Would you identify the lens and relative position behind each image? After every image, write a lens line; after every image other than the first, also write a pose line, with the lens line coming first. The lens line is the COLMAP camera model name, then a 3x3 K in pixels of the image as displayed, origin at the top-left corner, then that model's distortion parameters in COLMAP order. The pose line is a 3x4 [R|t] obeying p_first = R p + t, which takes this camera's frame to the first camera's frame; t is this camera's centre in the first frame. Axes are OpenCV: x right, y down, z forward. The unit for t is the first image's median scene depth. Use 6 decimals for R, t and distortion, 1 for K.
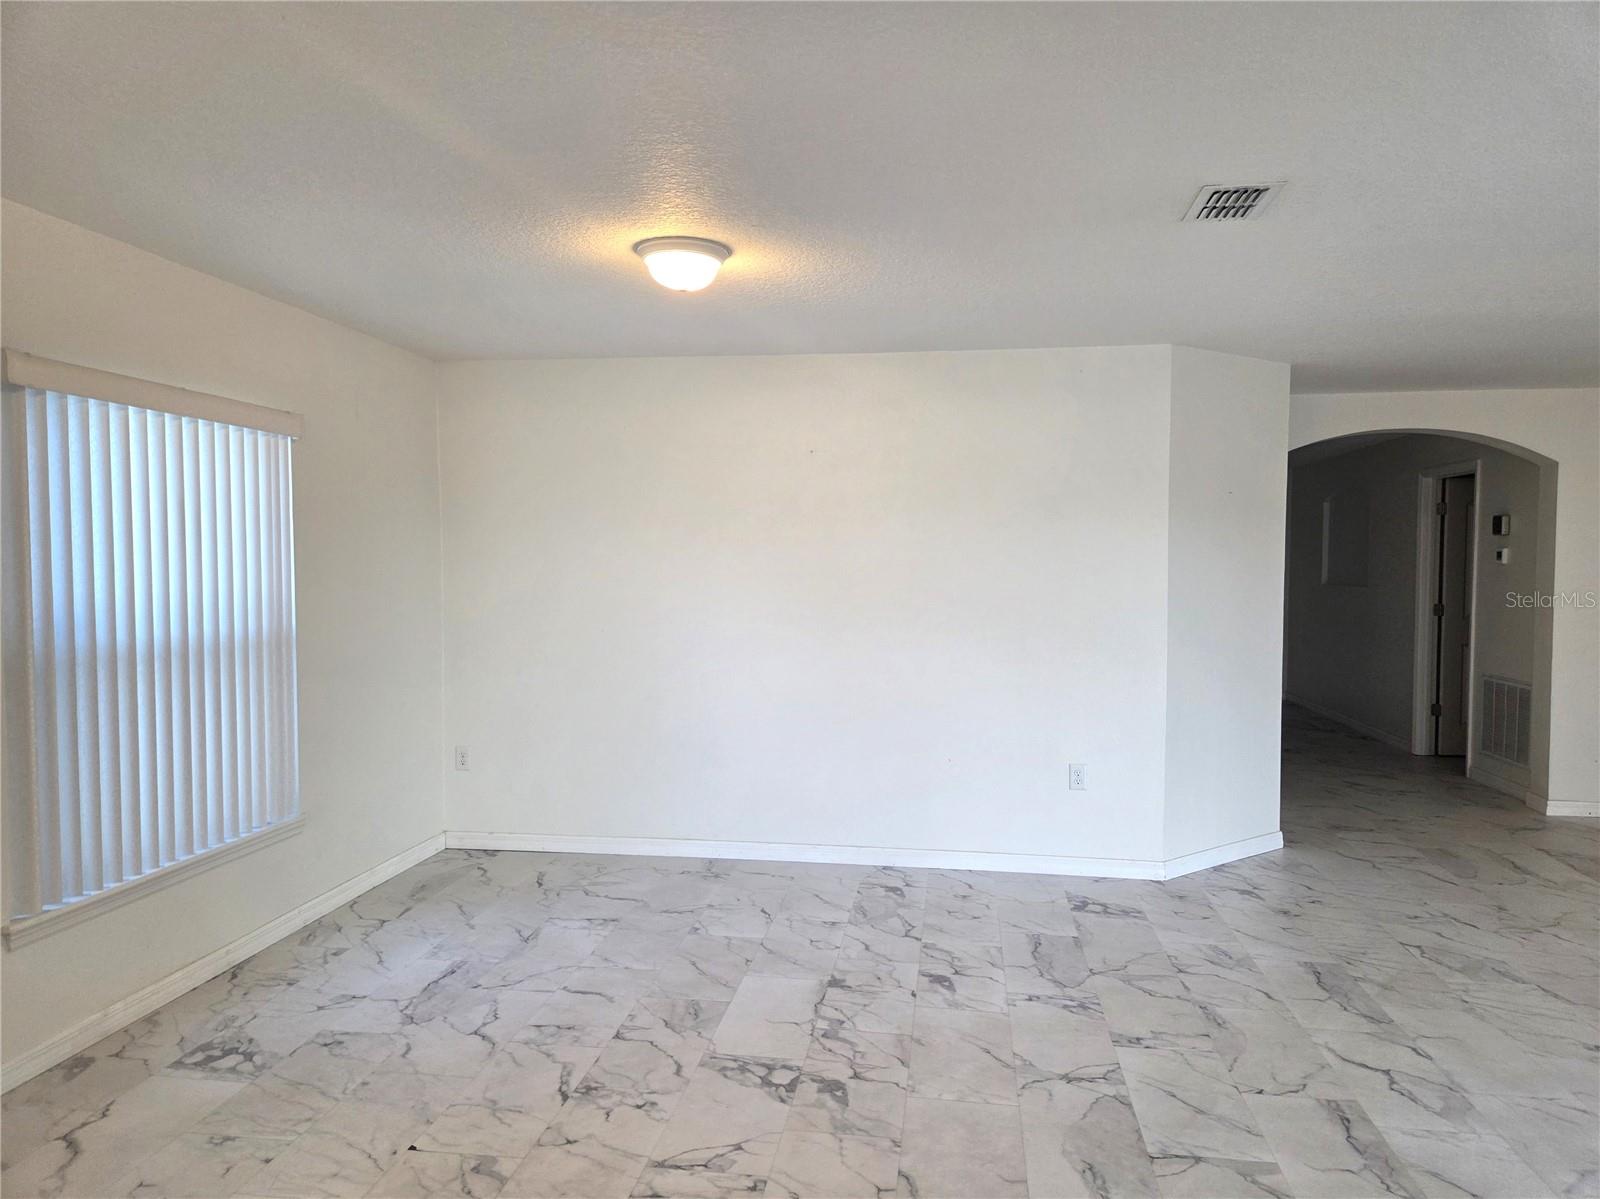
lens RADIAL K [[1094.1, 0, 799.4], [0, 1094.1, 601.1], [0, 0, 1]] dist [0.005682, -0.007985]
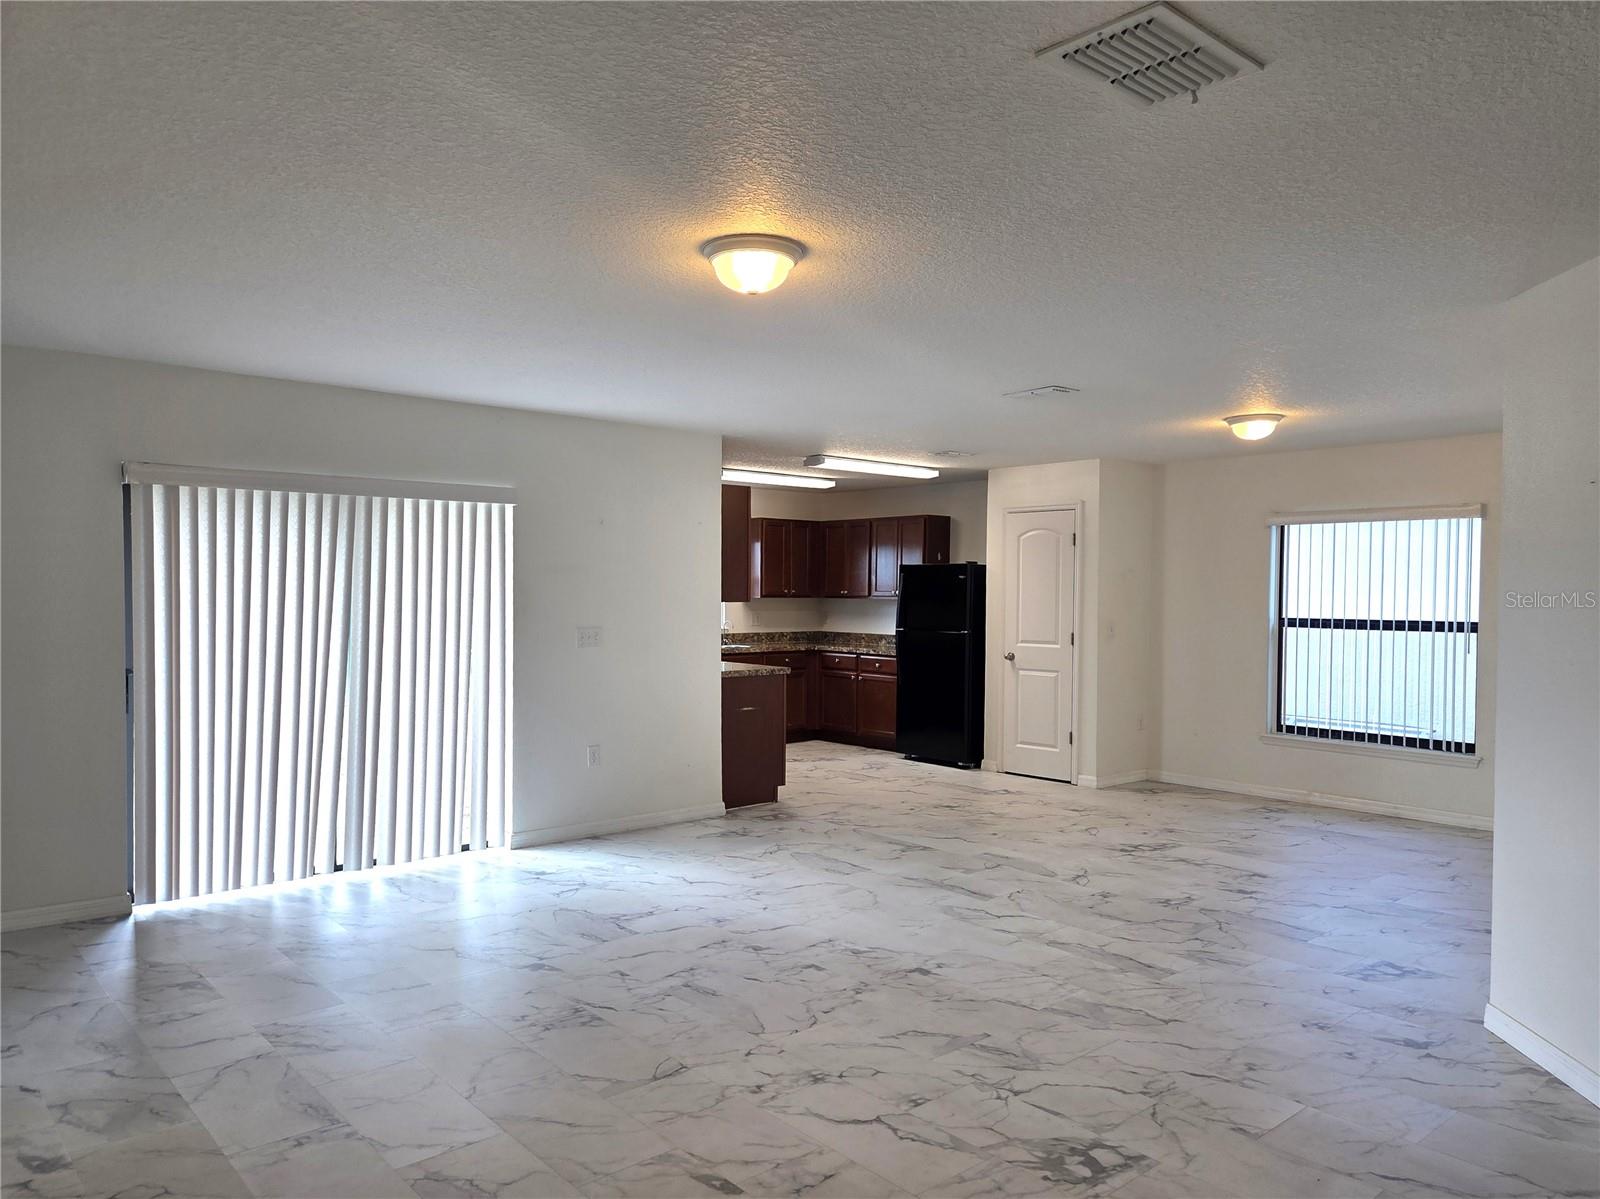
lens RADIAL K [[1094.1, 0, 799.5], [0, 1094.1, 598.2], [0, 0, 1]] dist [0.005682, -0.007985]
pose [[-0.643108, -0.005462, -0.765756, 1.594781], [-0.044227, 0.998570, 0.030021, -0.049511], [0.764498, 0.053174, -0.642430, 1.465105]]
